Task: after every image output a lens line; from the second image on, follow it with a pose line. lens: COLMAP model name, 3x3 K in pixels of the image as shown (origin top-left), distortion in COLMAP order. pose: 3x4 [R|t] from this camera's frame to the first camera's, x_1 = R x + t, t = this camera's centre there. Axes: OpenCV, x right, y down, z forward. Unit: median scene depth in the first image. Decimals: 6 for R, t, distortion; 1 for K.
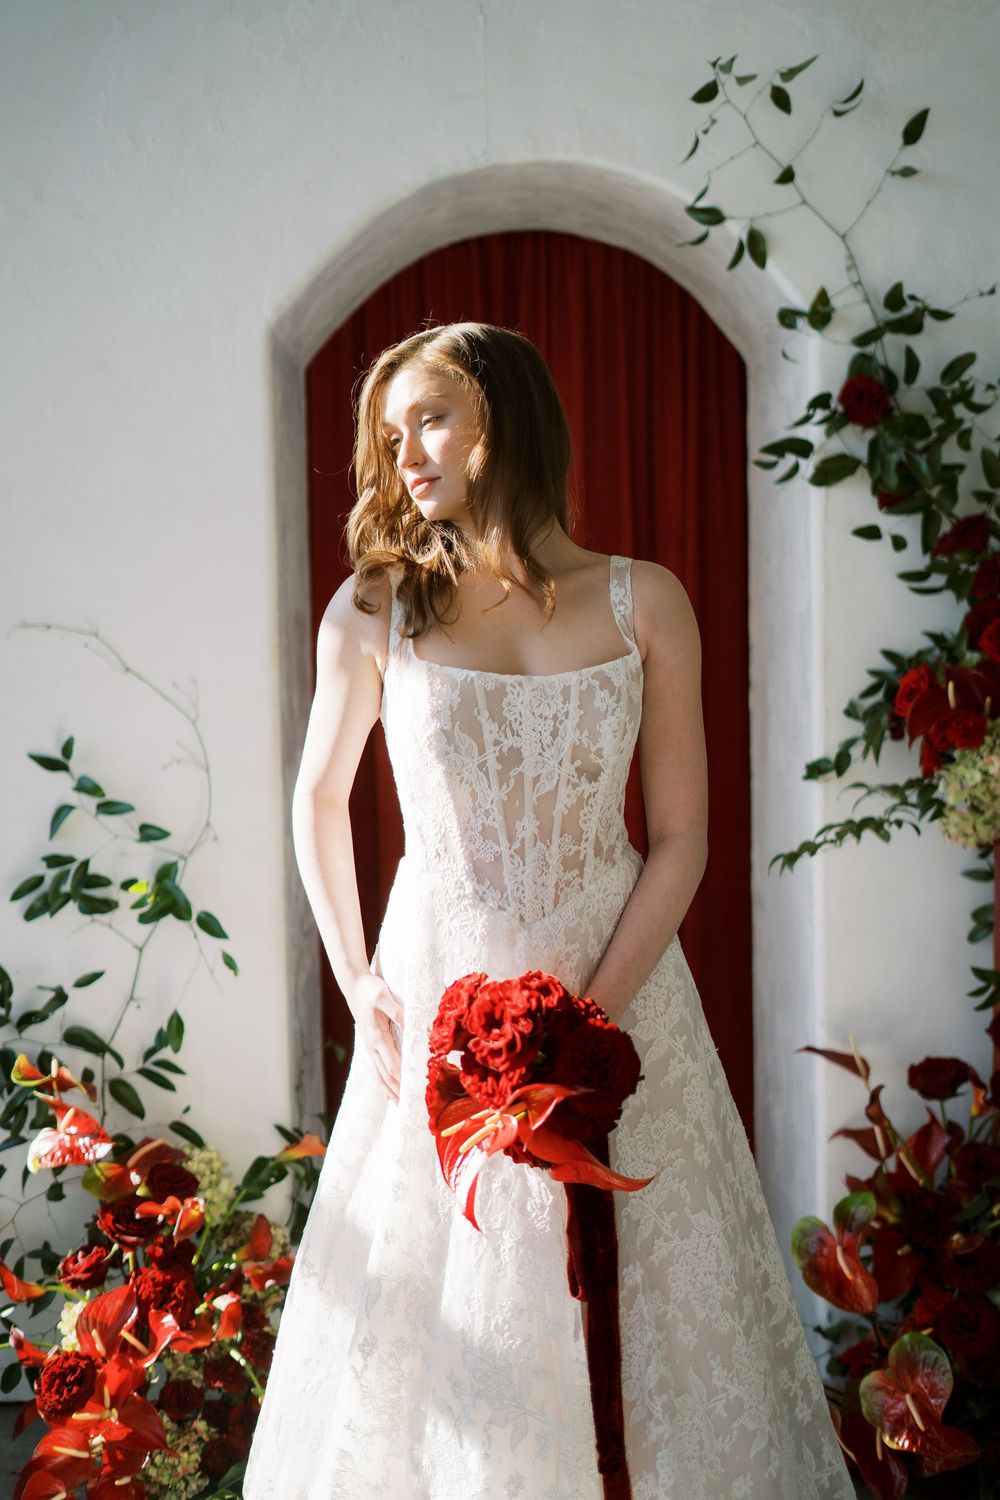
lens RADIAL K [[2206.9, 0, 486.3], [0, 2206.9, 752.7], [0, 0, 1]] dist [-0.019280, -0.018338]
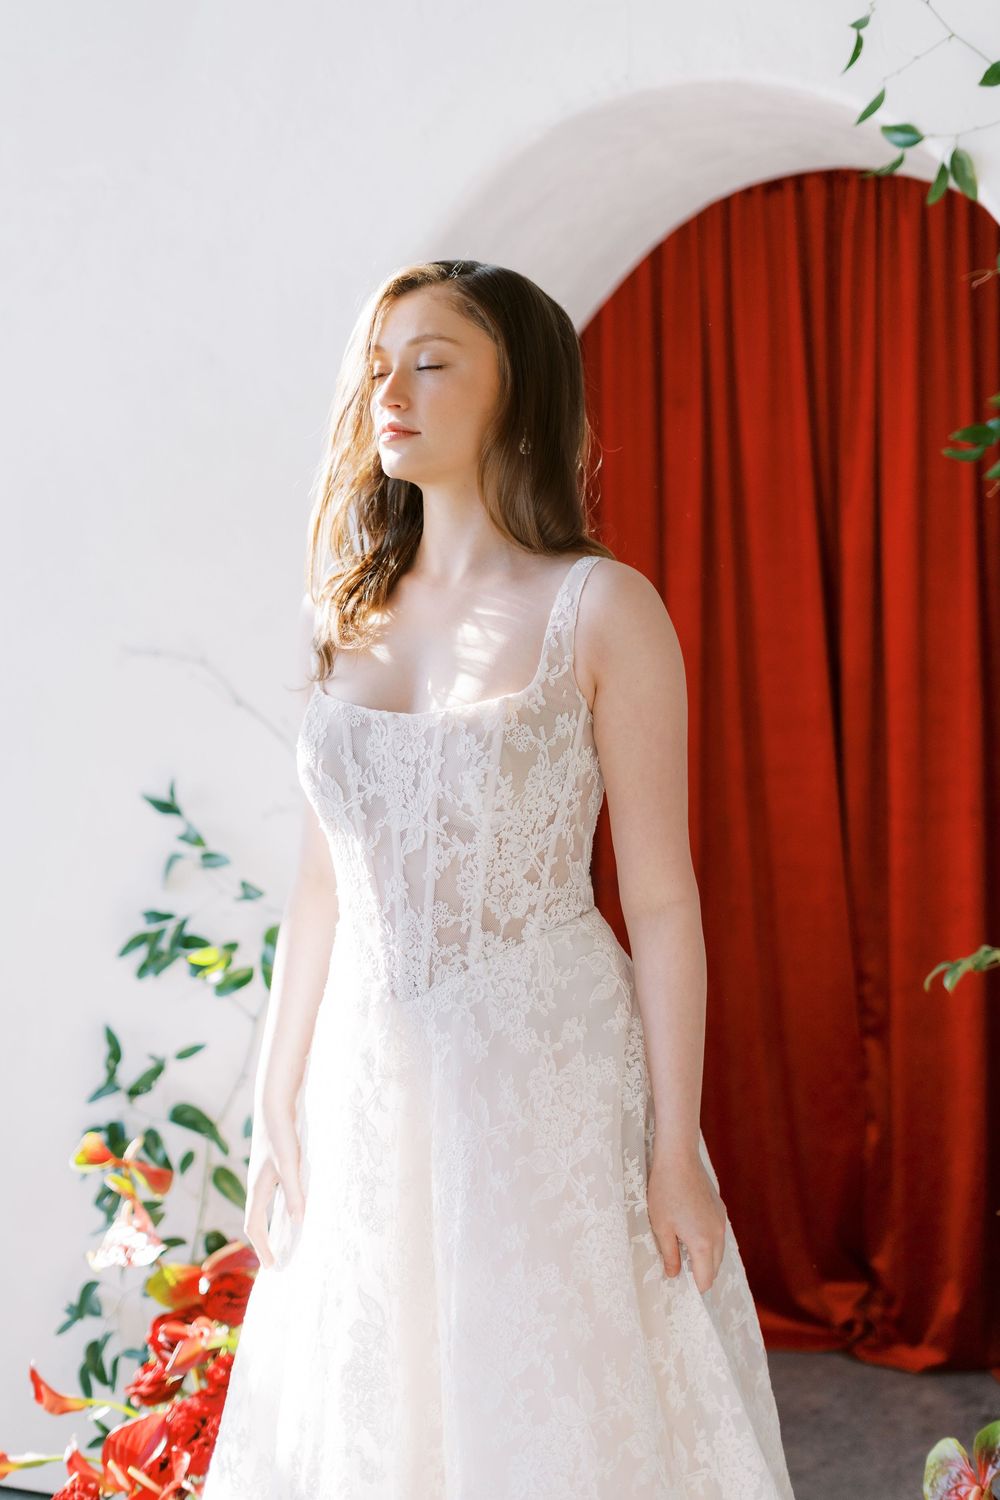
lens RADIAL K [[2206.9, 0, 486.3], [0, 2206.9, 752.7], [0, 0, 1]] dist [-0.019280, -0.018338]
pose [[0.933526, 0.027804, -0.357430, 0.246974], [-0.023841, 0.999596, 0.015490, -0.034182], [0.357716, -0.005939, 0.933811, 0.219513]]
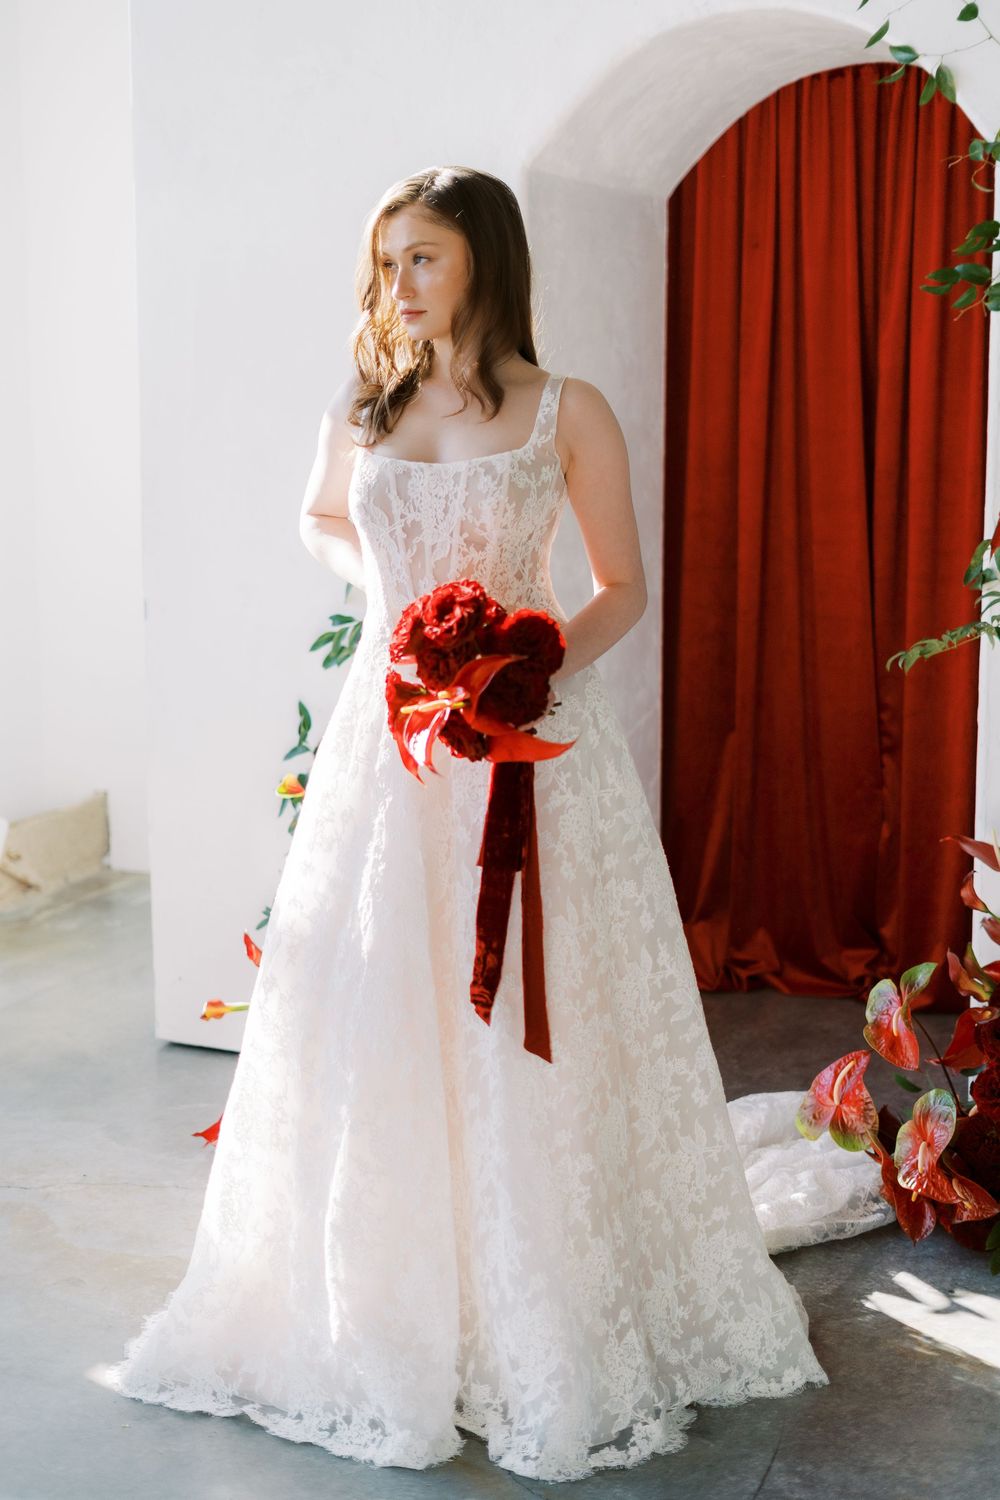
lens RADIAL K [[2262.2, 0, 478.5], [0, 2262.2, 754.7], [0, 0, 1]] dist [-0.028743, 0.072685]
pose [[0.908378, 0.086345, -0.409138, 0.389935], [-0.055474, 0.994684, 0.086755, 0.011069], [0.414454, -0.056110, 0.908339, -0.098688]]
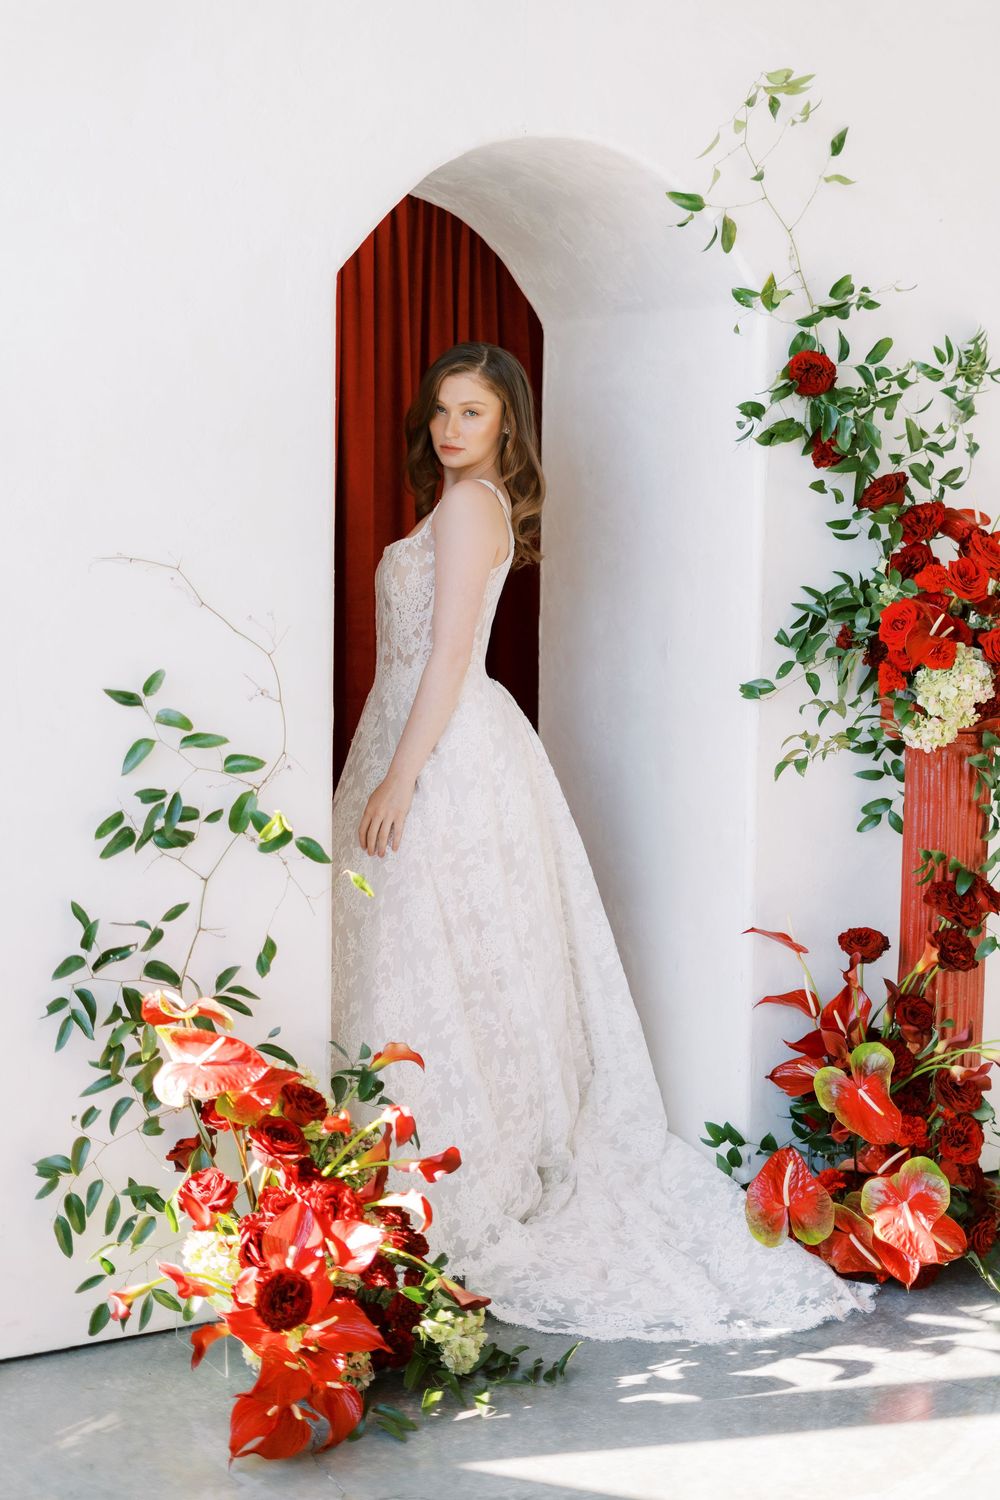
lens RADIAL K [[2196.8, 0, 492.8], [0, 2196.8, 747.5], [0, 0, 1]] dist [-0.006430, 0.019853]
pose [[0.872987, -0.031800, 0.486706, -0.545705], [0.017401, 0.999268, 0.034077, -0.003682], [-0.487433, -0.021280, 0.872901, 0.058759]]
